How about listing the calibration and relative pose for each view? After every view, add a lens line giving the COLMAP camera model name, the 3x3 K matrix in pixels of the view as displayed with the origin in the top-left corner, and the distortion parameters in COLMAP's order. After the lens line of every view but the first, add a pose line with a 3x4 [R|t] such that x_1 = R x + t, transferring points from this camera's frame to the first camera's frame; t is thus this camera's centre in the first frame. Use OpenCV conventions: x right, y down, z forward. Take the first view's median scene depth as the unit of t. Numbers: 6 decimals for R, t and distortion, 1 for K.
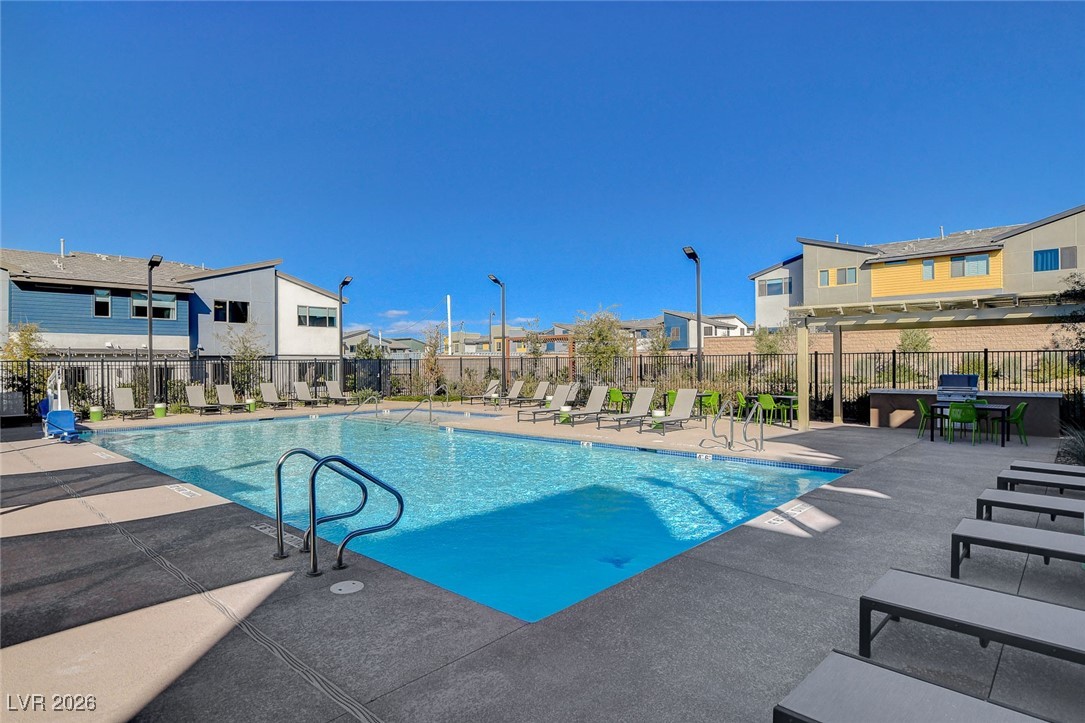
lens RADIAL K [[604.6, 0, 544.9], [0, 604.6, 367.1], [0, 0, 1]] dist [-0.035355, -0.000498]
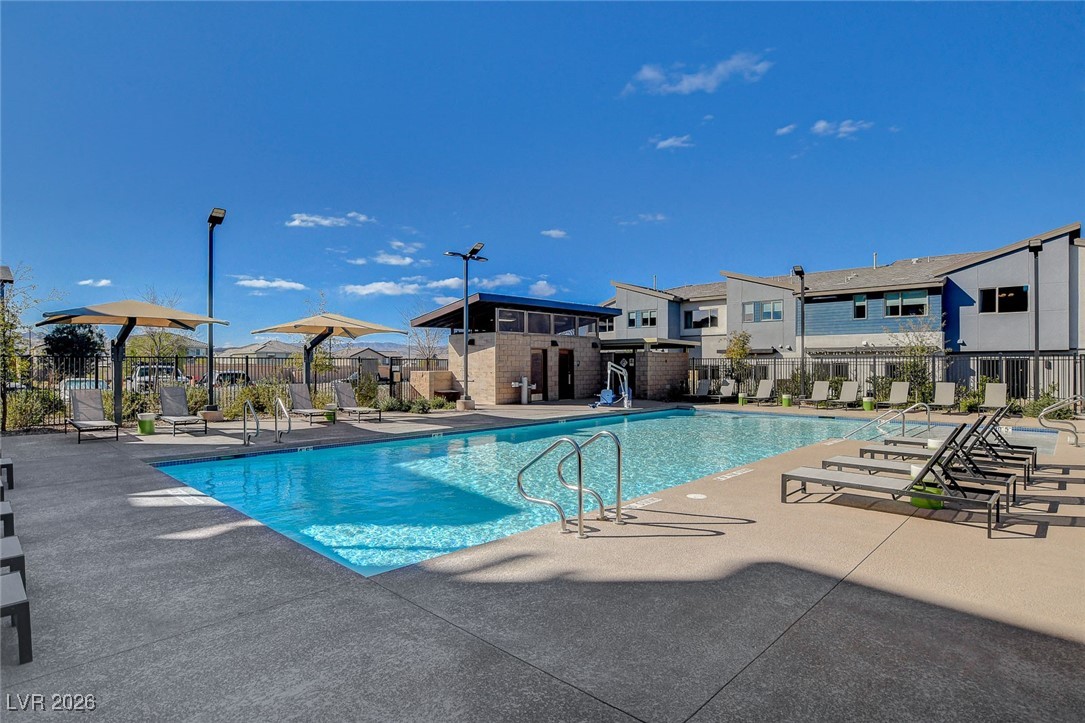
lens RADIAL K [[556.3, 0, 543.6], [0, 556.3, 363.8], [0, 0, 1]] dist [-0.003418, -0.000396]
pose [[-0.004378, 0.004370, -0.999981, 0.321138], [-0.005457, 0.999975, 0.004394, -0.000001], [0.999976, 0.005476, -0.004354, 0.397408]]
